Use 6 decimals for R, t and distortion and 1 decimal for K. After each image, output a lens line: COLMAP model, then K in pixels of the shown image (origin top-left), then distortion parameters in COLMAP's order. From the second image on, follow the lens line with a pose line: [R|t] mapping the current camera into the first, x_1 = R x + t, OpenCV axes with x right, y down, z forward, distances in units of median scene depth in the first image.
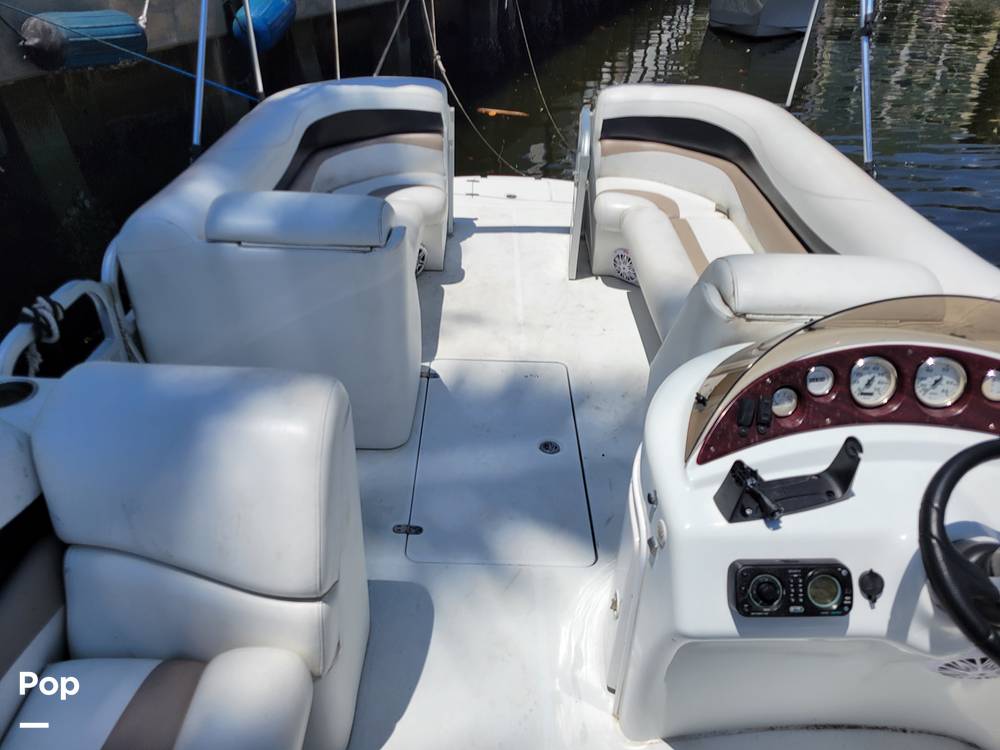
lens RADIAL K [[753.7, 0, 493.4], [0, 753.7, 376.5], [0, 0, 1]] dist [0.051264, -0.028208]
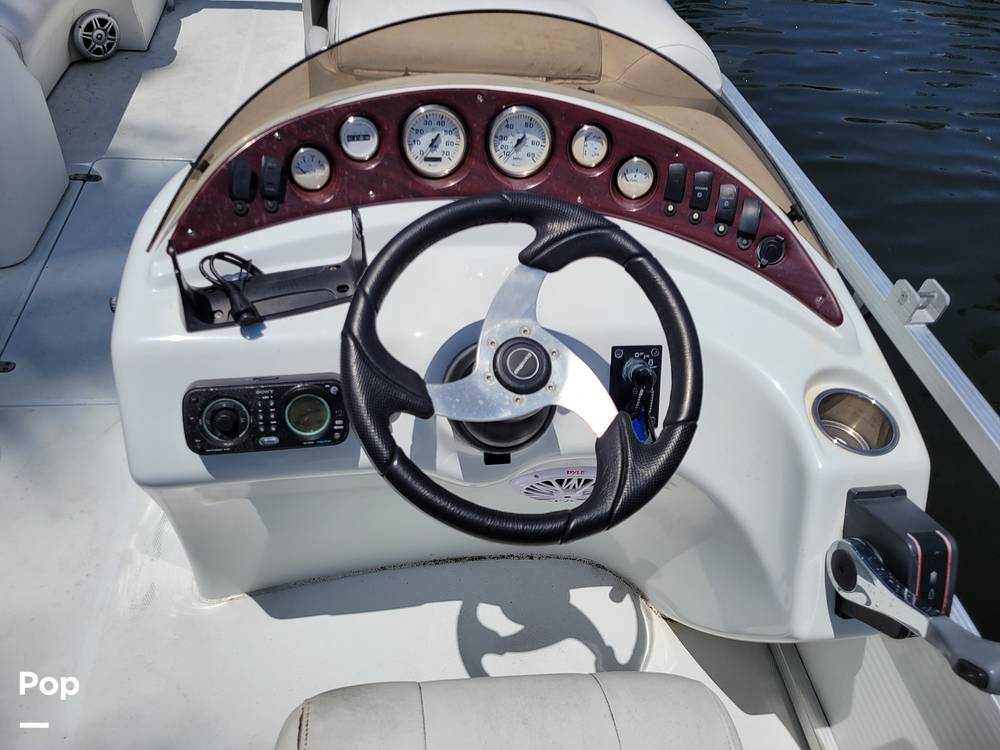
lens RADIAL K [[753.7, 0, 505.4], [0, 753.7, 377.0], [0, 0, 1]] dist [0.051264, -0.028208]
pose [[0.988301, -0.045434, 0.145589, 0.452115], [0.013645, 0.977109, 0.212300, 0.077067], [-0.151902, -0.207830, 0.966298, 0.223055]]
